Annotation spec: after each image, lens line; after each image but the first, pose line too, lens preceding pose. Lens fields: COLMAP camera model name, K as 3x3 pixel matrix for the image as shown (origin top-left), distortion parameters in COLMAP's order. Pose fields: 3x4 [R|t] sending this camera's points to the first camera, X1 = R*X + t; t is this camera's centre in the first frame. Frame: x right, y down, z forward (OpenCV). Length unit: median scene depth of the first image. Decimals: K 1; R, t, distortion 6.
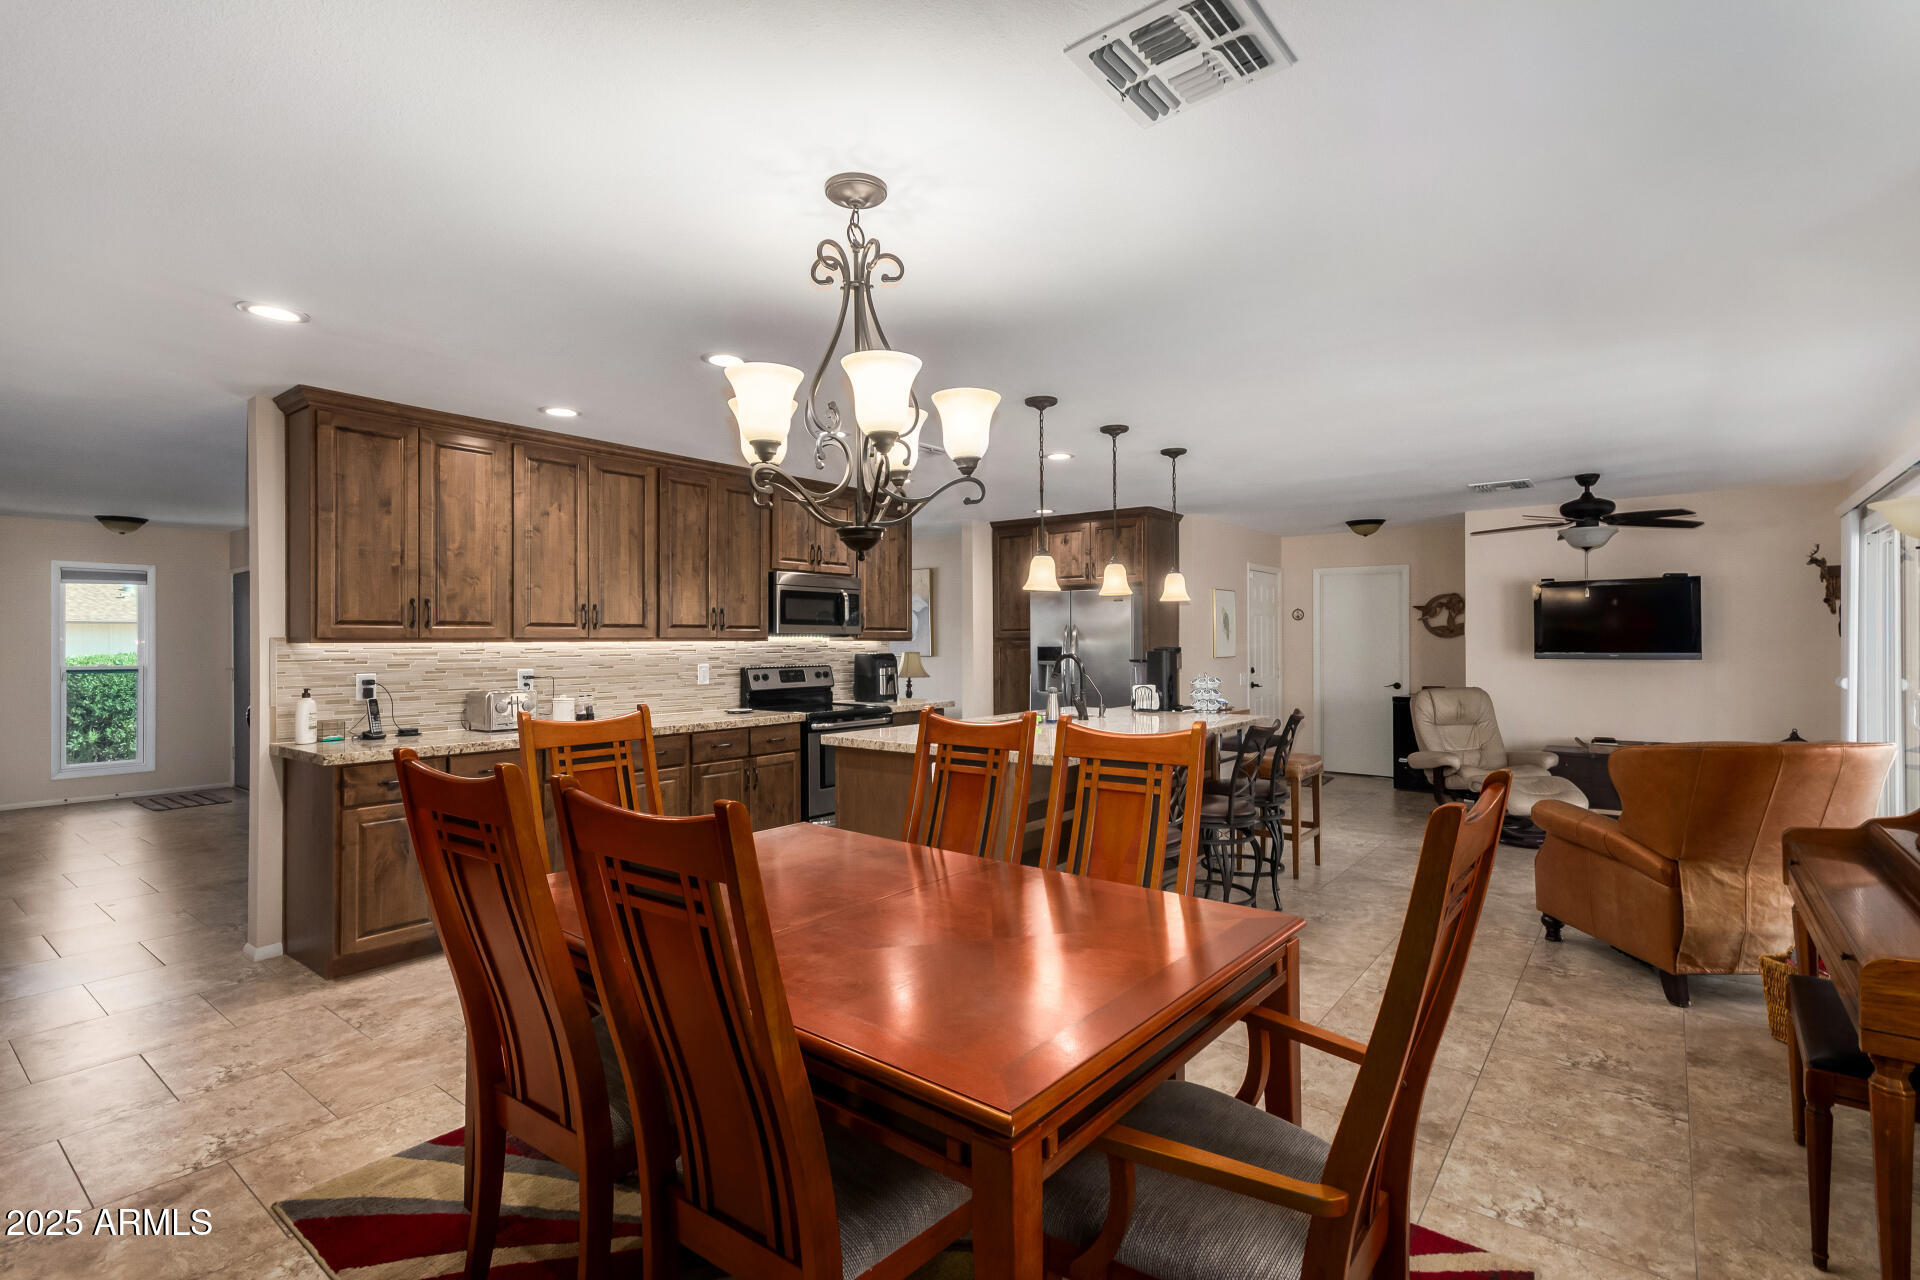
lens RADIAL K [[881.3, 0, 904.1], [0, 881.3, 640.5], [0, 0, 1]] dist [0.035519, -0.012809]
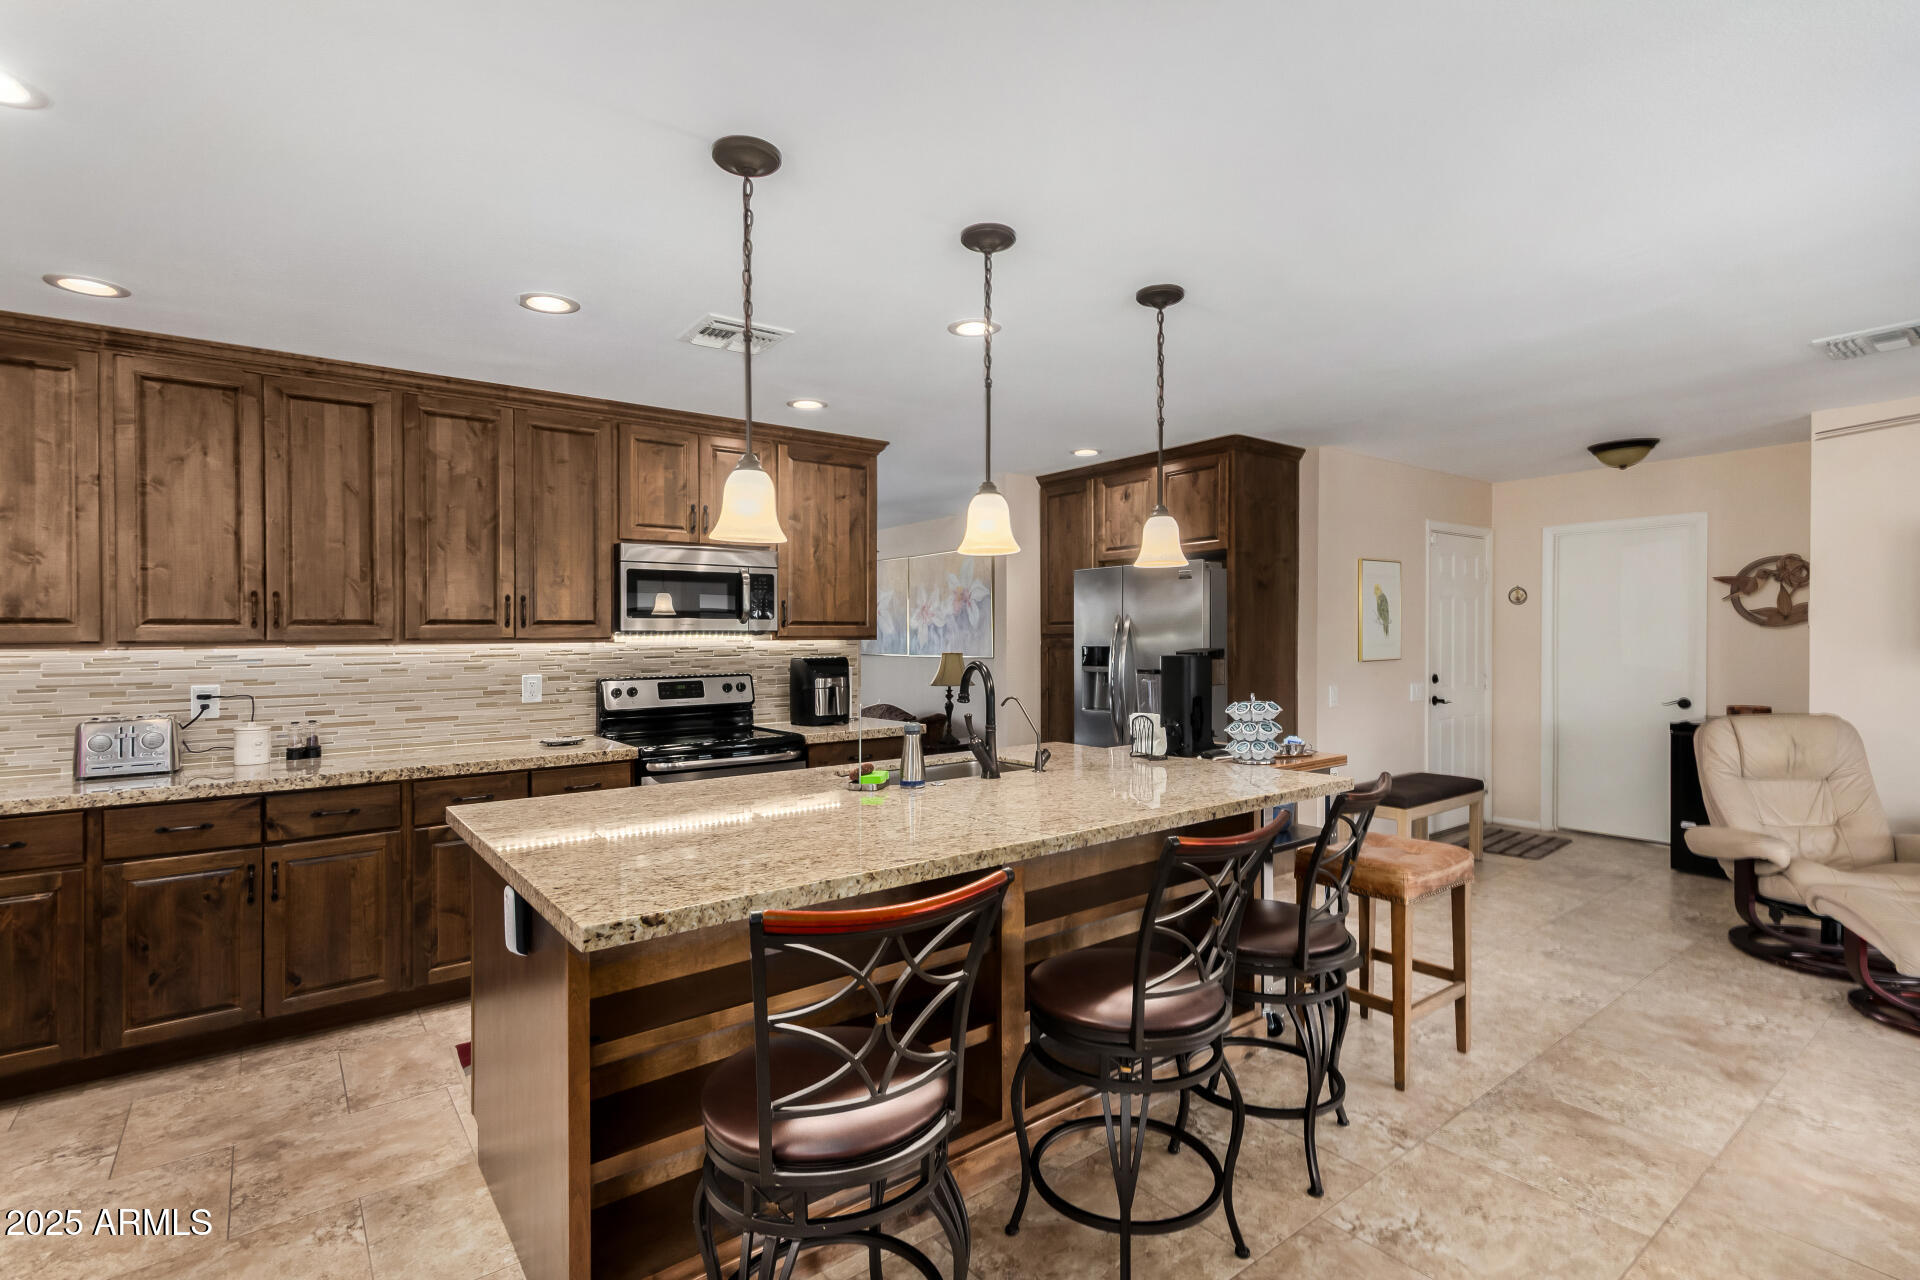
lens RADIAL K [[874.4, 0, 929.3], [0, 874.4, 651.0], [0, 0, 1]] dist [0.017787, -0.000695]
pose [[0.973325, -0.004137, -0.229392, 0.239735], [0.007804, 0.999856, 0.015078, -0.000693], [0.229297, -0.016466, 0.973217, 0.357368]]
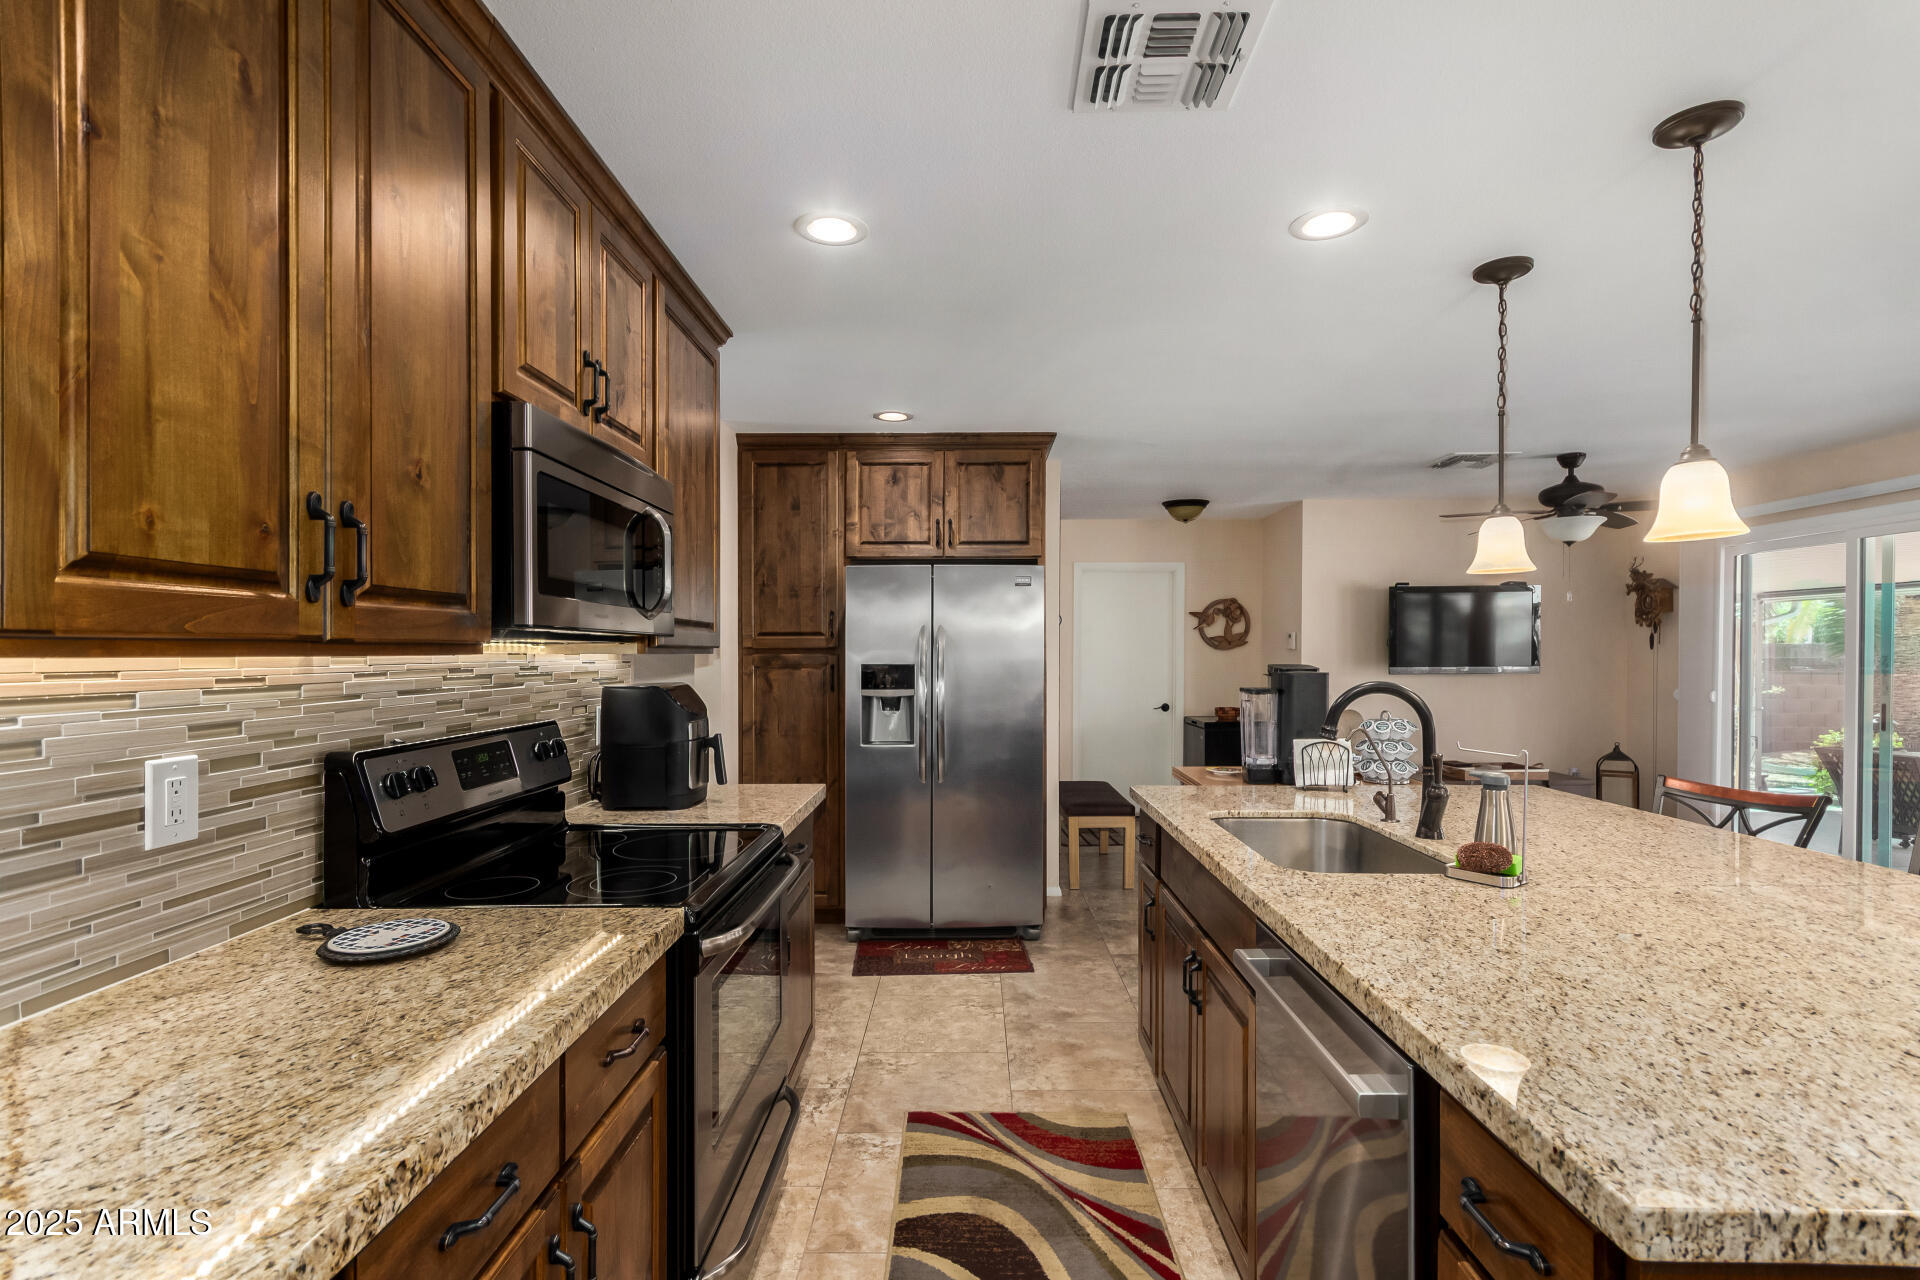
lens RADIAL K [[901.2, 0, 938.4], [0, 901.2, 669.2], [0, 0, 1]] dist [0.002965, 0.000688]
pose [[0.782526, -0.011035, 0.622520, -0.205969], [0.000031, 0.999844, 0.017685, 0.000408], [-0.622618, -0.013819, 0.782404, 0.658811]]
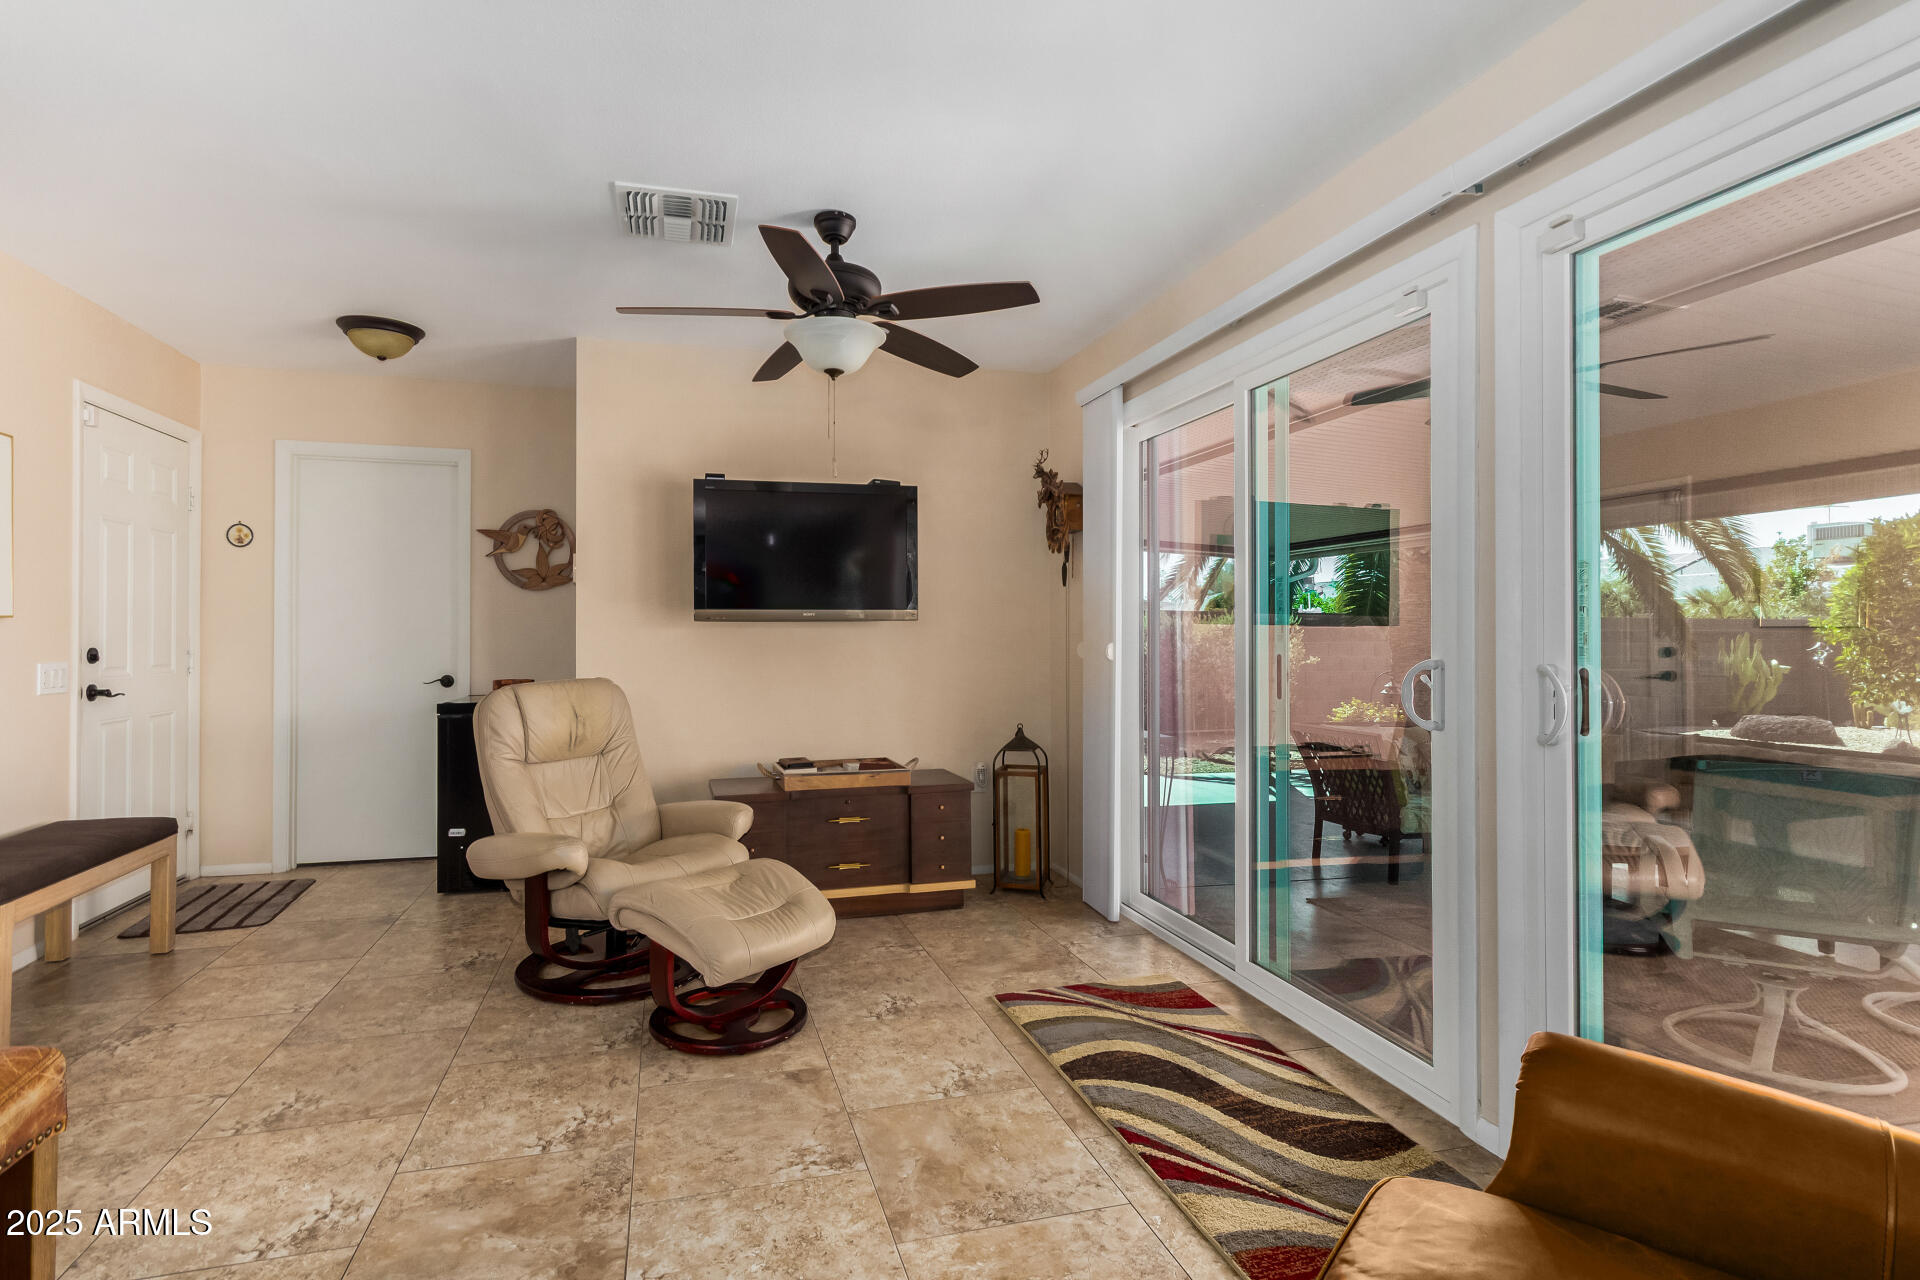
lens RADIAL K [[959.6, 0, 929.8], [0, 959.6, 638.8], [0, 0, 1]] dist [0.019069, -0.000515]
pose [[0.569379, 0.001322, 0.822074, 0.349331], [-0.004797, 0.999987, 0.001714, 0.033403], [-0.822061, -0.004919, 0.569378, 0.622515]]
